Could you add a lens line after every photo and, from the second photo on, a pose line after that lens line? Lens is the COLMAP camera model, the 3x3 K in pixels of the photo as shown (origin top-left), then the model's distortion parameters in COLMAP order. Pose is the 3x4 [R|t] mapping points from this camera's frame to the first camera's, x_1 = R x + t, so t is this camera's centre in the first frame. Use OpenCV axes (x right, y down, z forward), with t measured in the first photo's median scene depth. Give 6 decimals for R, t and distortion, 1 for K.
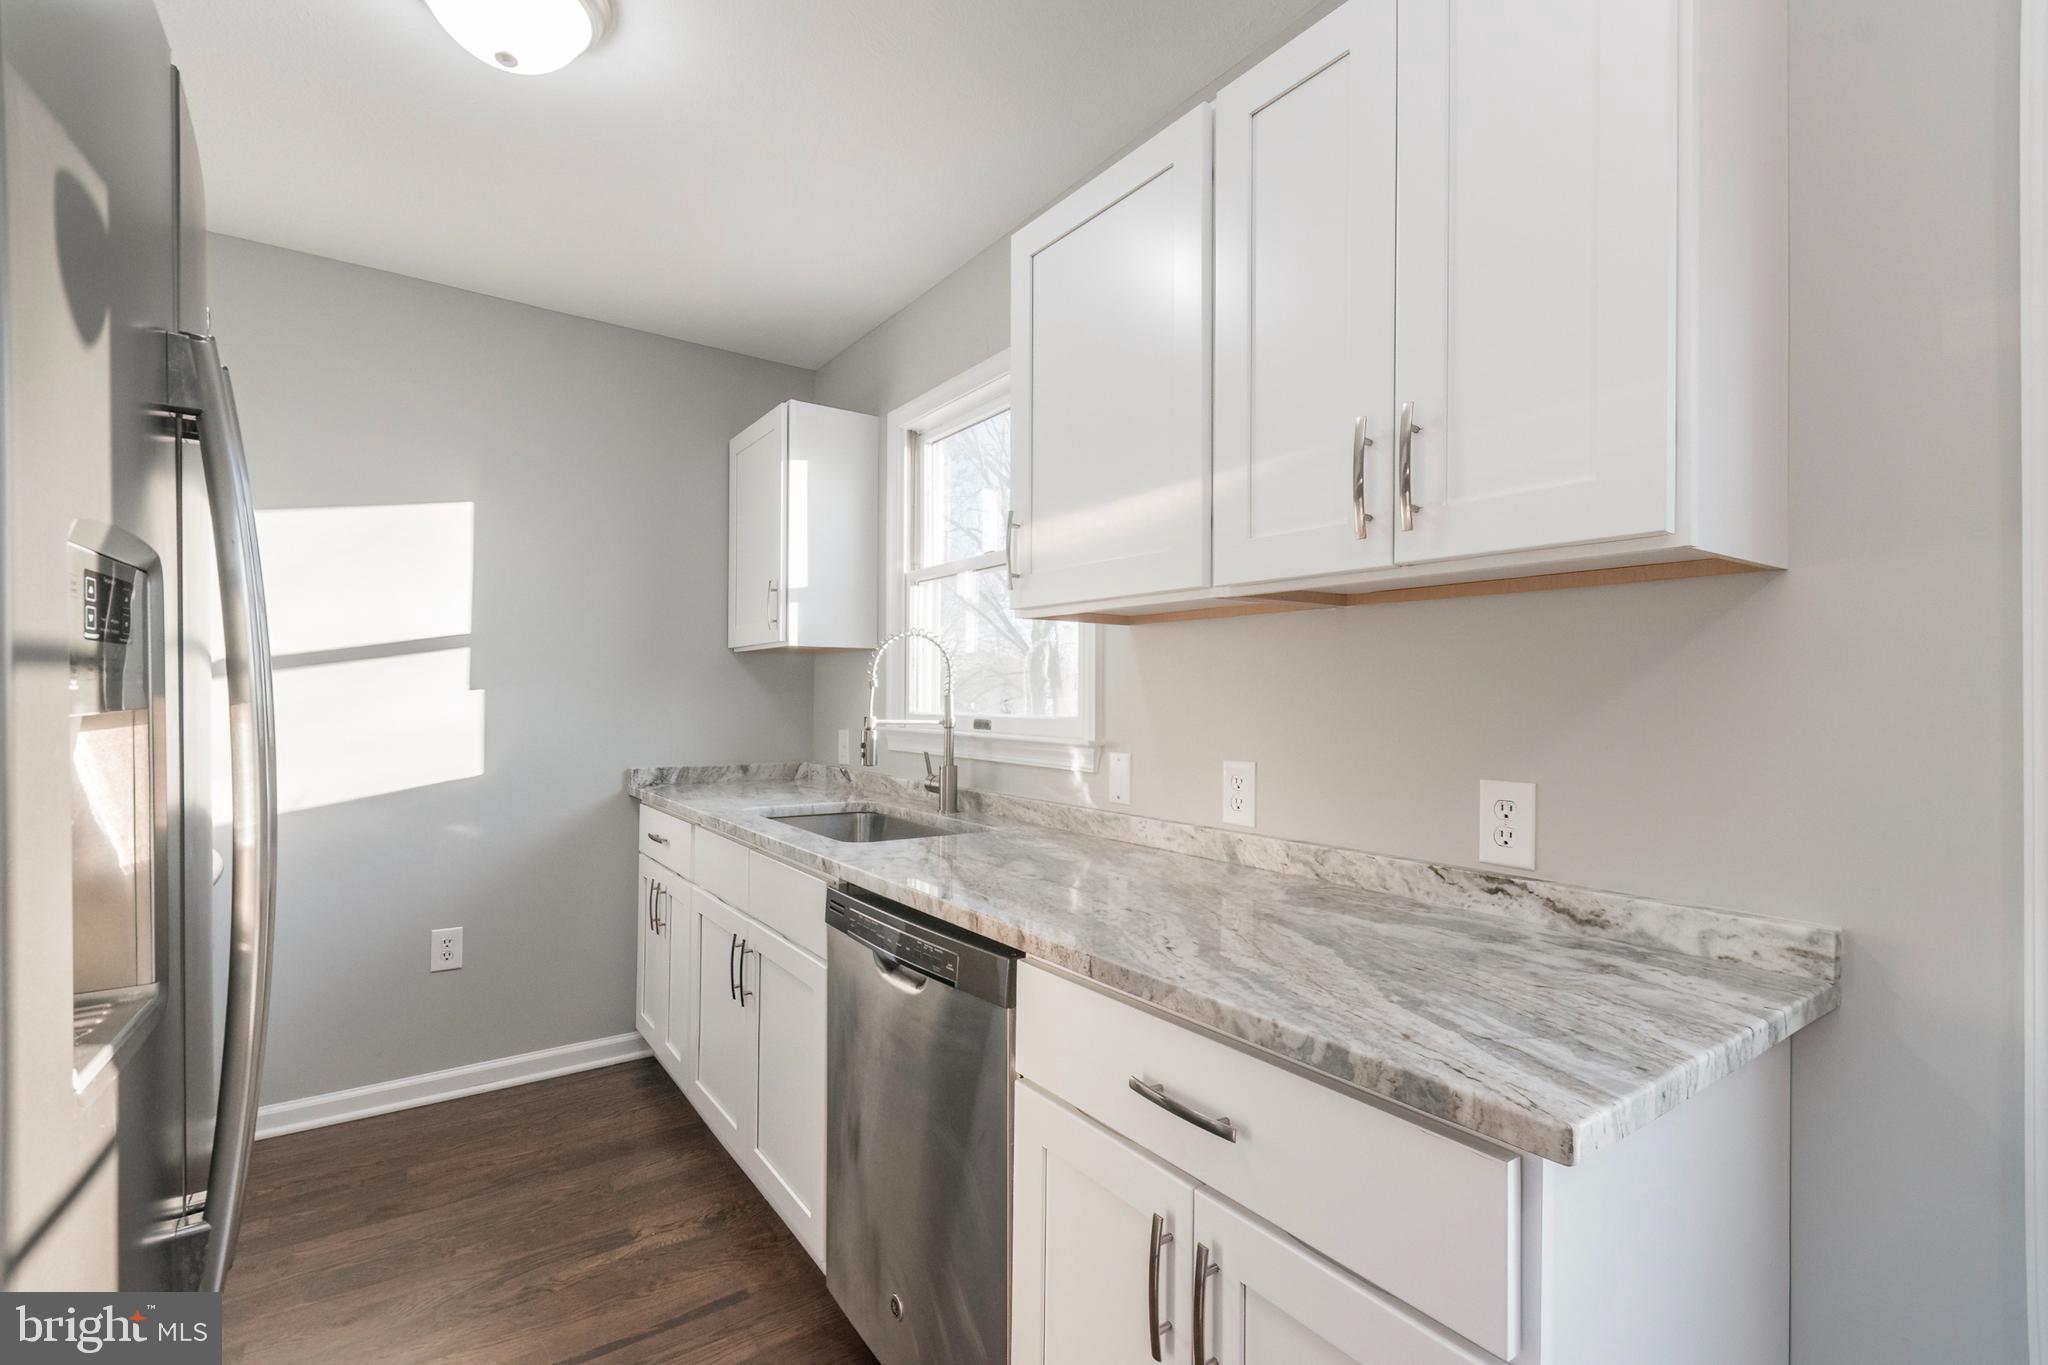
lens RADIAL K [[918.8, 0, 1028.6], [0, 918.8, 691.7], [0, 0, 1]] dist [0.002613, 0.000155]
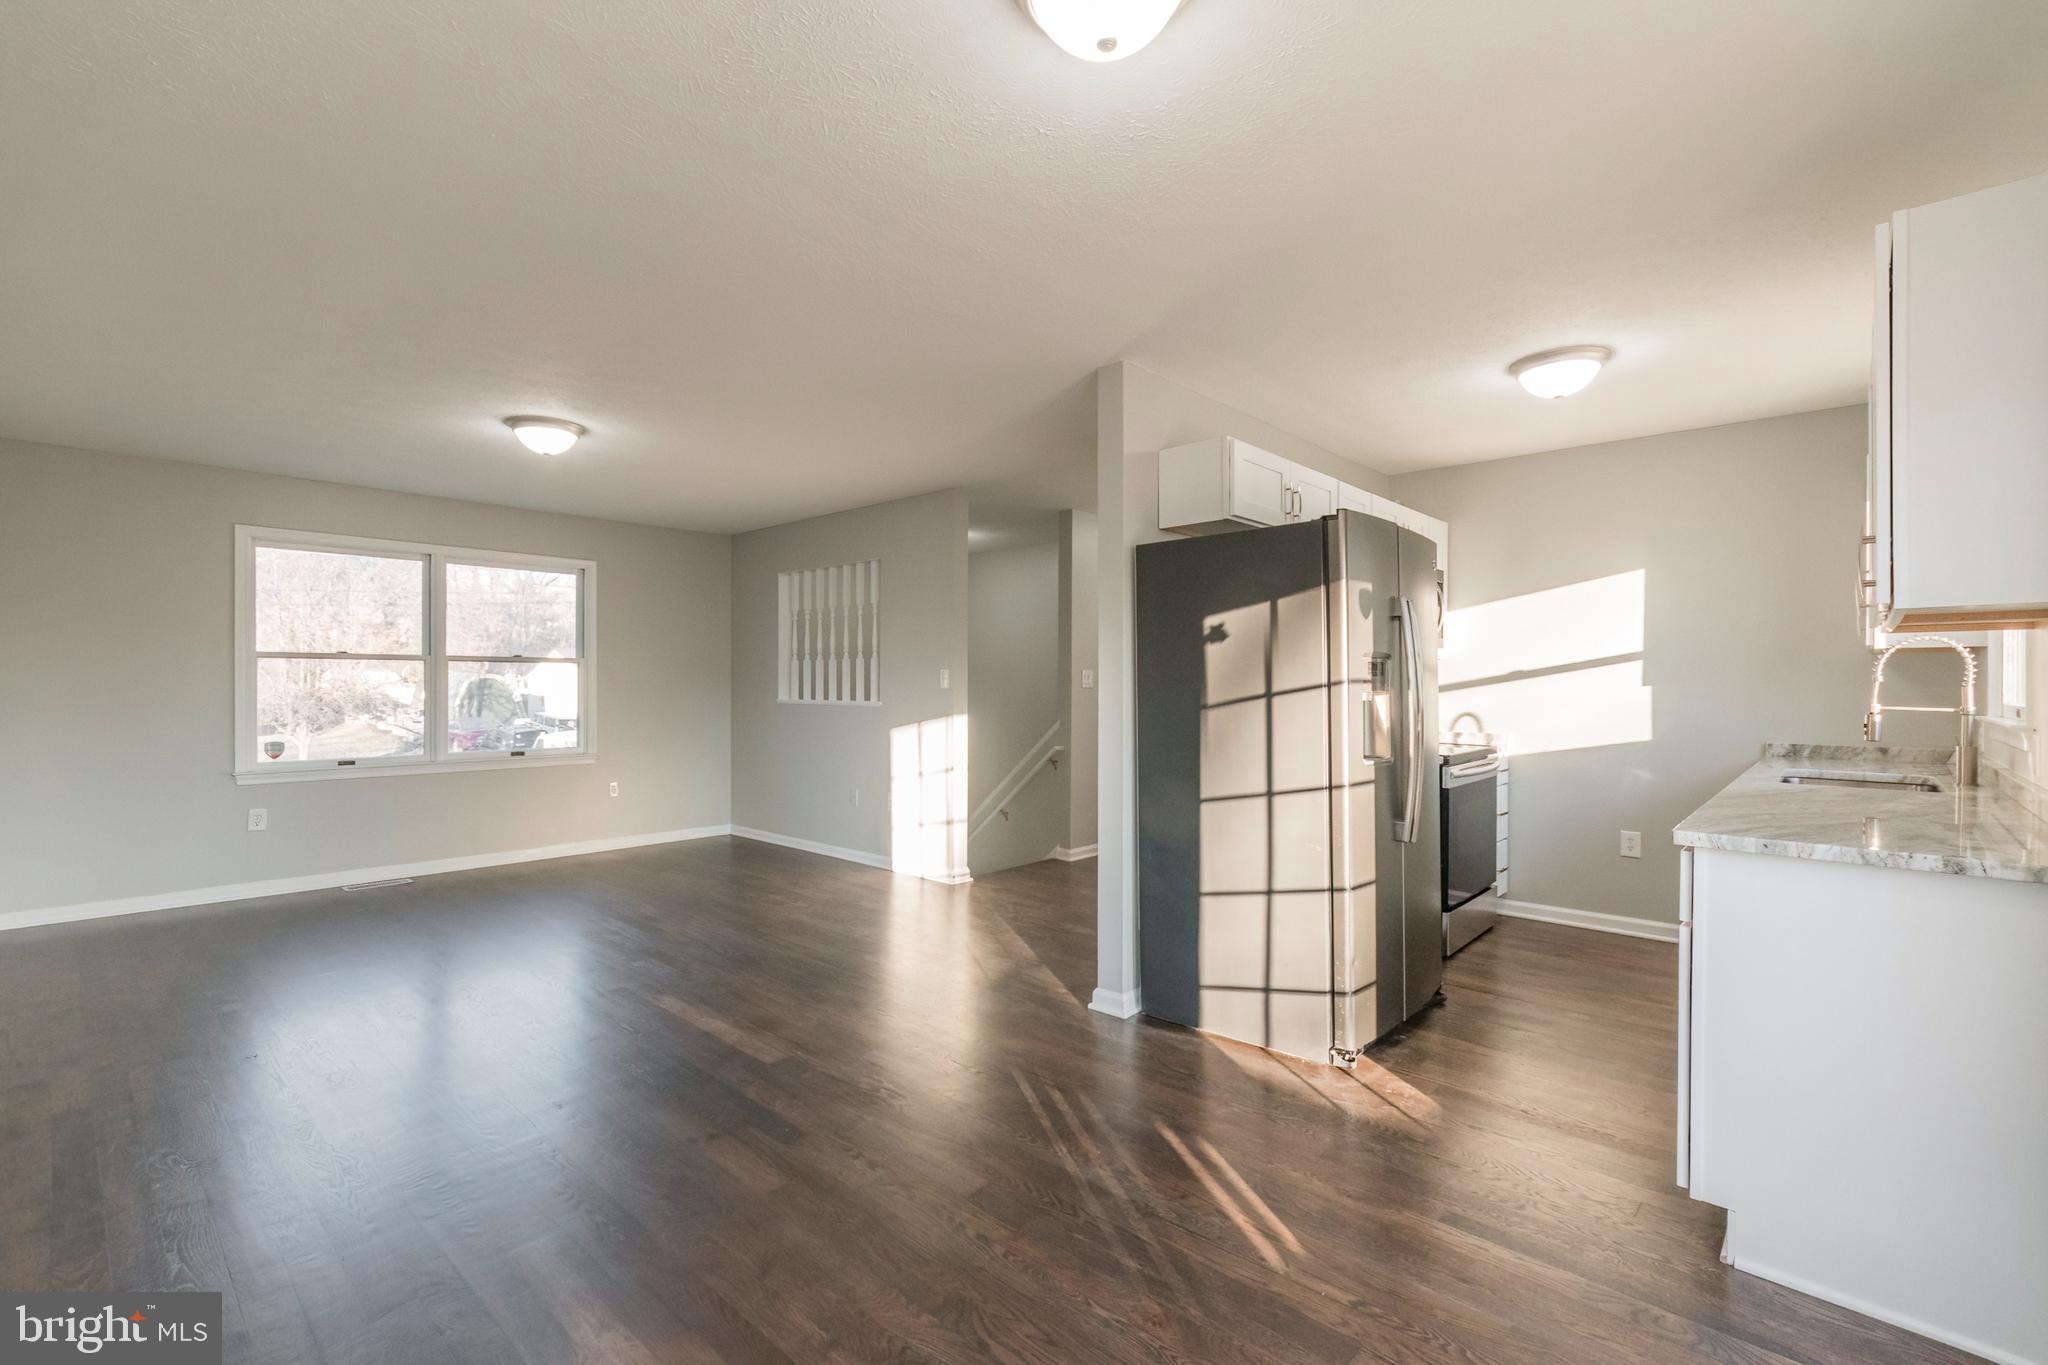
lens RADIAL K [[898.0, 0, 1004.6], [0, 898.0, 684.9], [0, 0, 1]] dist [0.008080, 0.000233]
pose [[0.195222, -0.008456, -0.980723, 1.226025], [0.004010, 0.999961, -0.007824, 0.006044], [0.980751, -0.002405, 0.195248, -0.686265]]
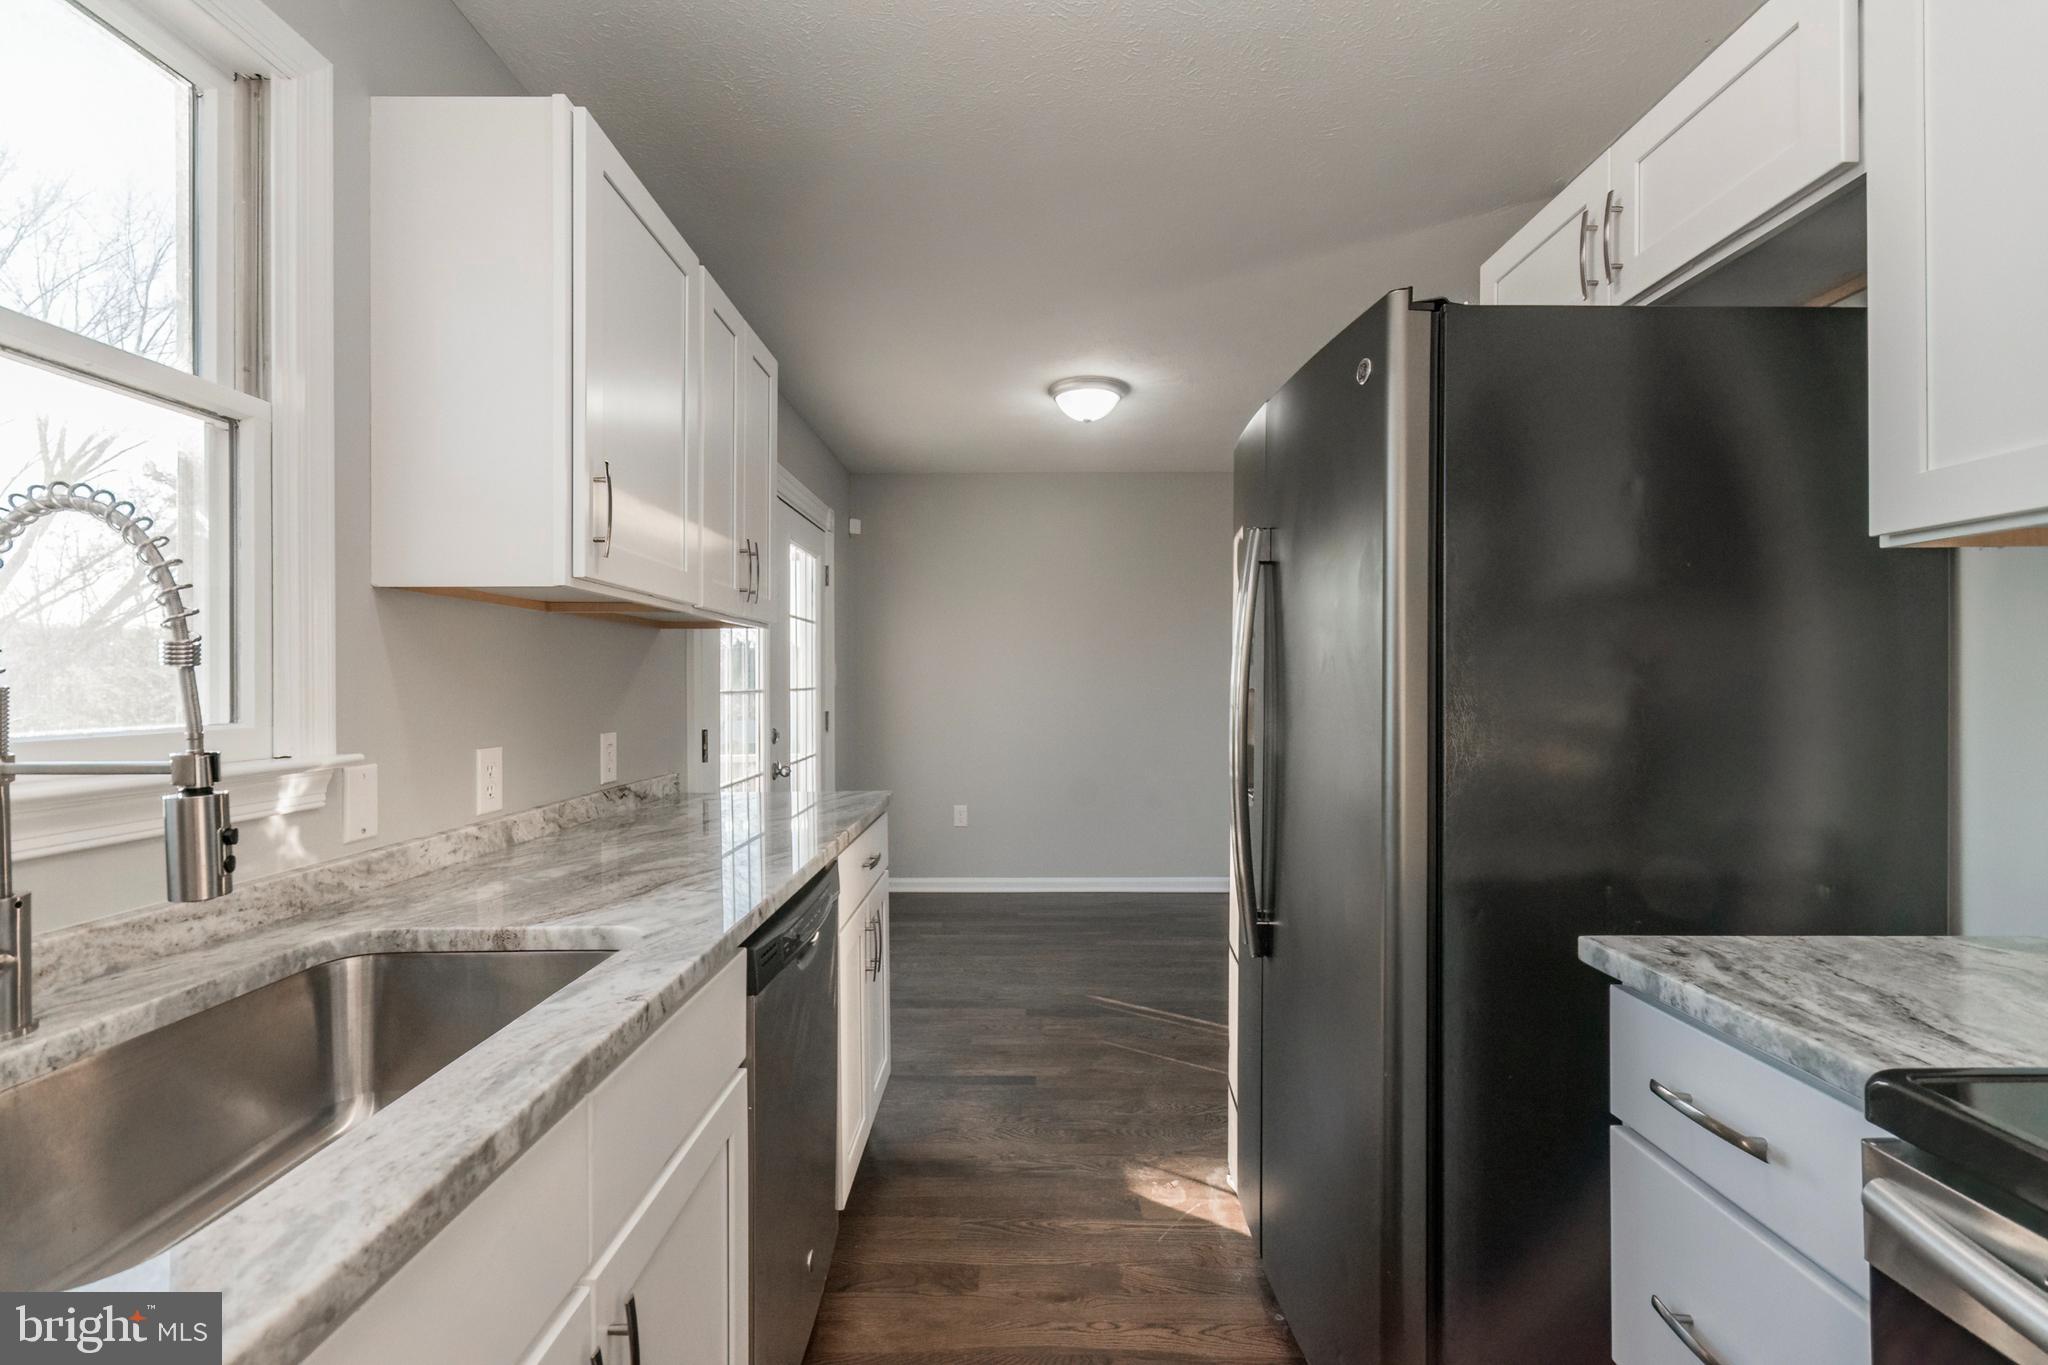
lens RADIAL K [[913.4, 0, 1028.5], [0, 913.4, 678.9], [0, 0, 1]] dist [0.000892, -0.000903]
pose [[-0.816784, -0.002249, 0.576940, -0.857206], [-0.005003, 0.999982, -0.003185, 0.001616], [-0.576922, -0.005488, -0.816780, 1.550282]]
